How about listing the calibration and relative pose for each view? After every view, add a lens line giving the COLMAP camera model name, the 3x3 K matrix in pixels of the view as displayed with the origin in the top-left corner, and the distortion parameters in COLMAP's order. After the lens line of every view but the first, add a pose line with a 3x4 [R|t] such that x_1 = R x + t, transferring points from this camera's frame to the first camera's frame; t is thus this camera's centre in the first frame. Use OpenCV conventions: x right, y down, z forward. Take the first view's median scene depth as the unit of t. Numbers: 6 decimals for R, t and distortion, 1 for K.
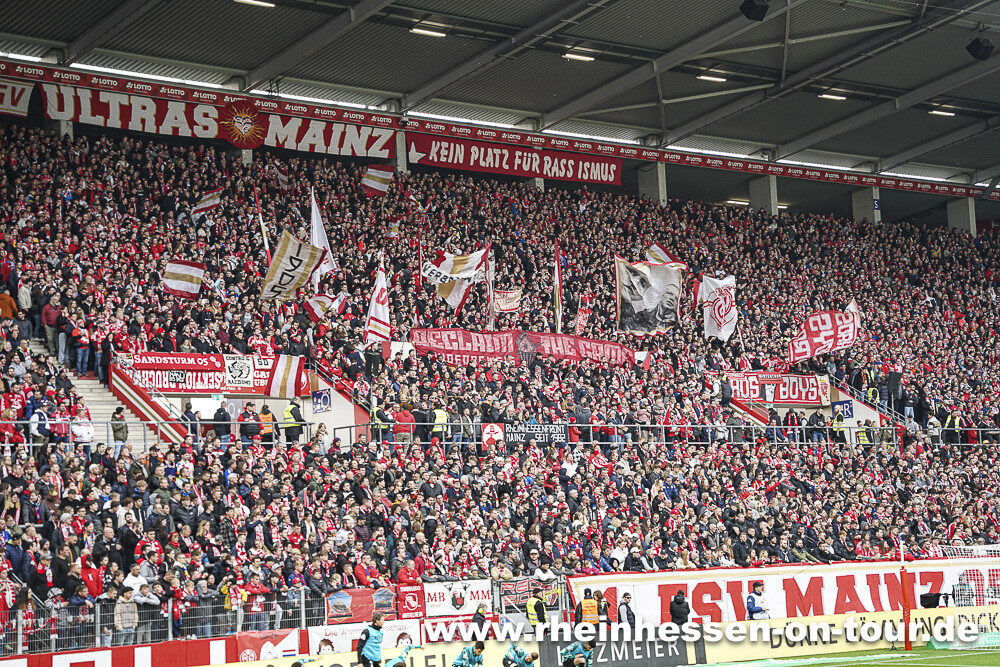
lens RADIAL K [[1891.3, 0, 500.0], [0, 1891.3, 333.5], [0, 0, 1]] dist [0.274973, 0.393769]
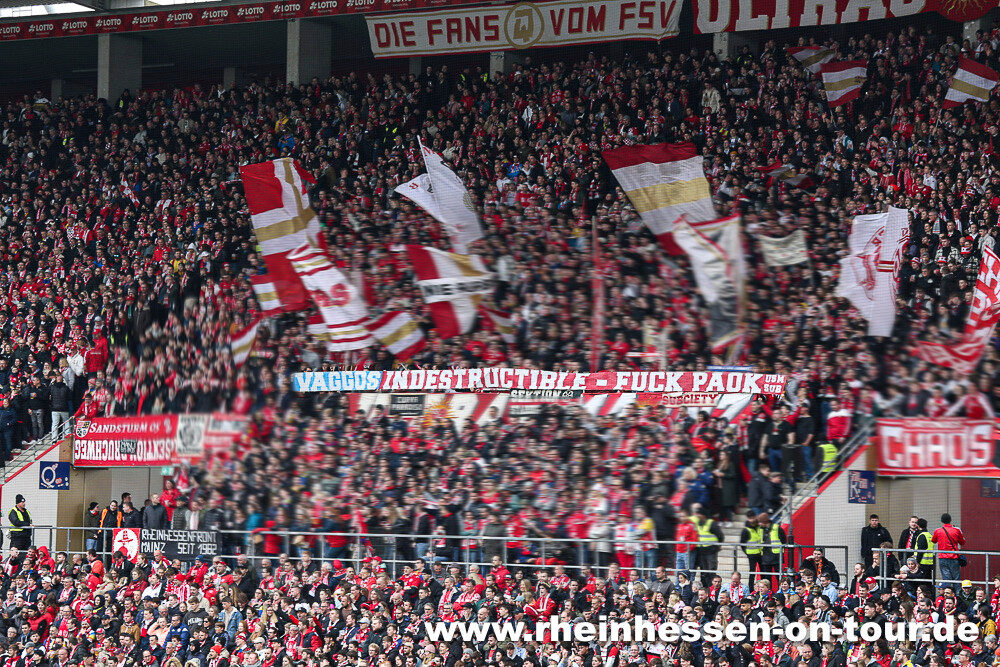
lens RADIAL K [[3605.2, 0, 500.0], [0, 3605.2, 333.5], [0, 0, 1]] dist [0.868632, -0.293024]
pose [[0.235314, 0.008716, -0.971880, 1.030364], [0.085137, 0.995931, 0.029545, -0.043512], [0.968183, -0.089696, 0.233614, 0.567137]]
